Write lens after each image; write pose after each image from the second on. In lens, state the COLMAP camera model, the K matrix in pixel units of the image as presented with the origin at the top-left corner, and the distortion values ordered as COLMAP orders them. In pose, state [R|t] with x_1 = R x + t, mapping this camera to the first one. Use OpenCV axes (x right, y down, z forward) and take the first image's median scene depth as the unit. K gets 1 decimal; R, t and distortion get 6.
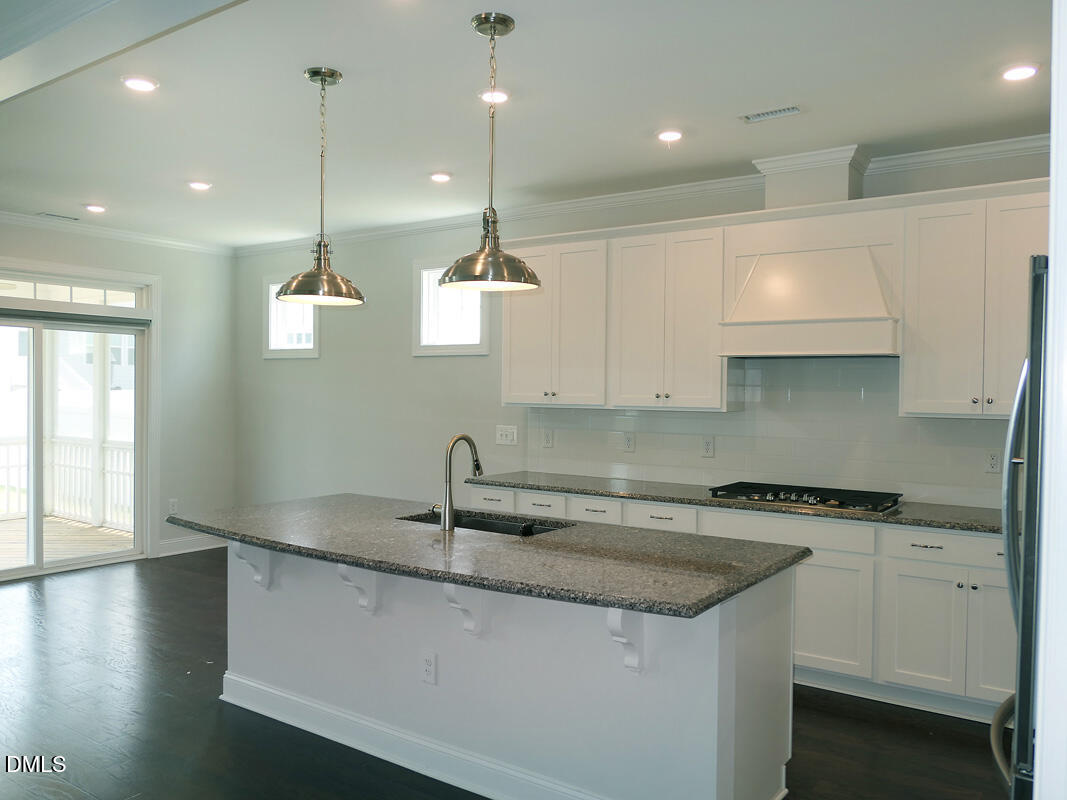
lens RADIAL K [[842.1, 0, 533.5], [0, 842.1, 400.0], [0, 0, 1]] dist [-0.009996, 0.002220]
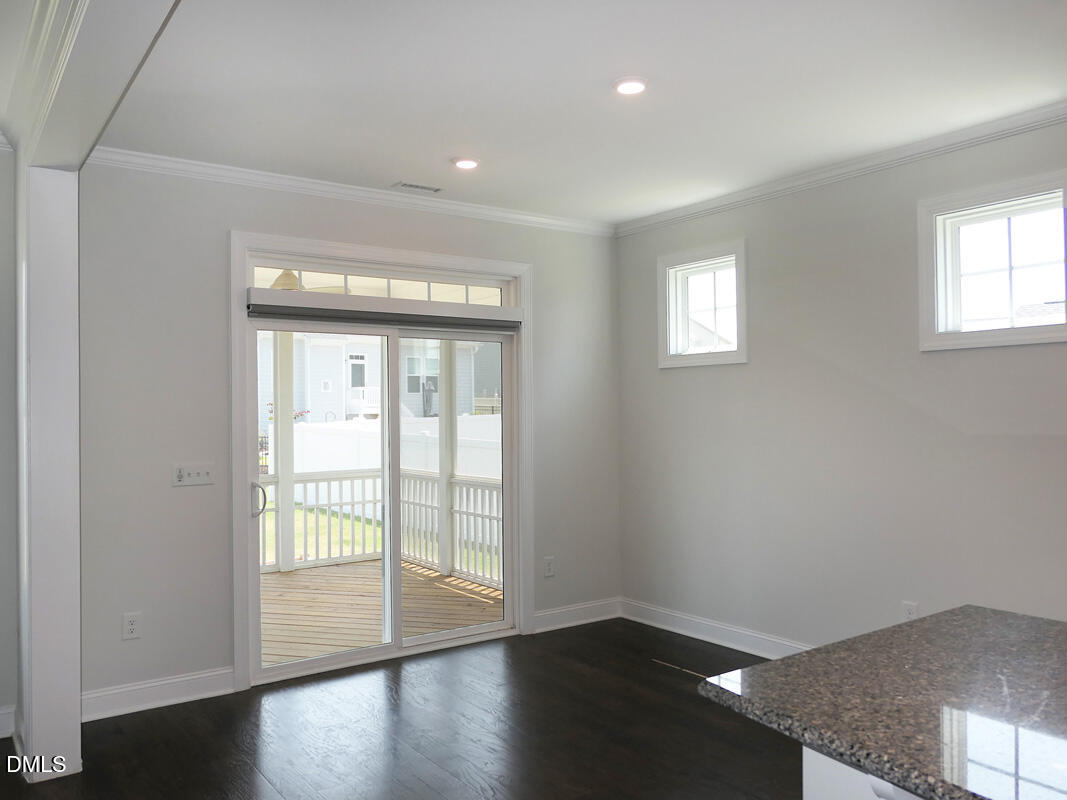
lens RADIAL K [[842.1, 0, 533.5], [0, 842.1, 400.0], [0, 0, 1]] dist [-0.009996, 0.002220]
pose [[0.944546, -0.024983, -0.327427, -0.207142], [0.016246, 0.999436, -0.029393, -0.001588], [0.327977, 0.022443, 0.944419, 0.299255]]
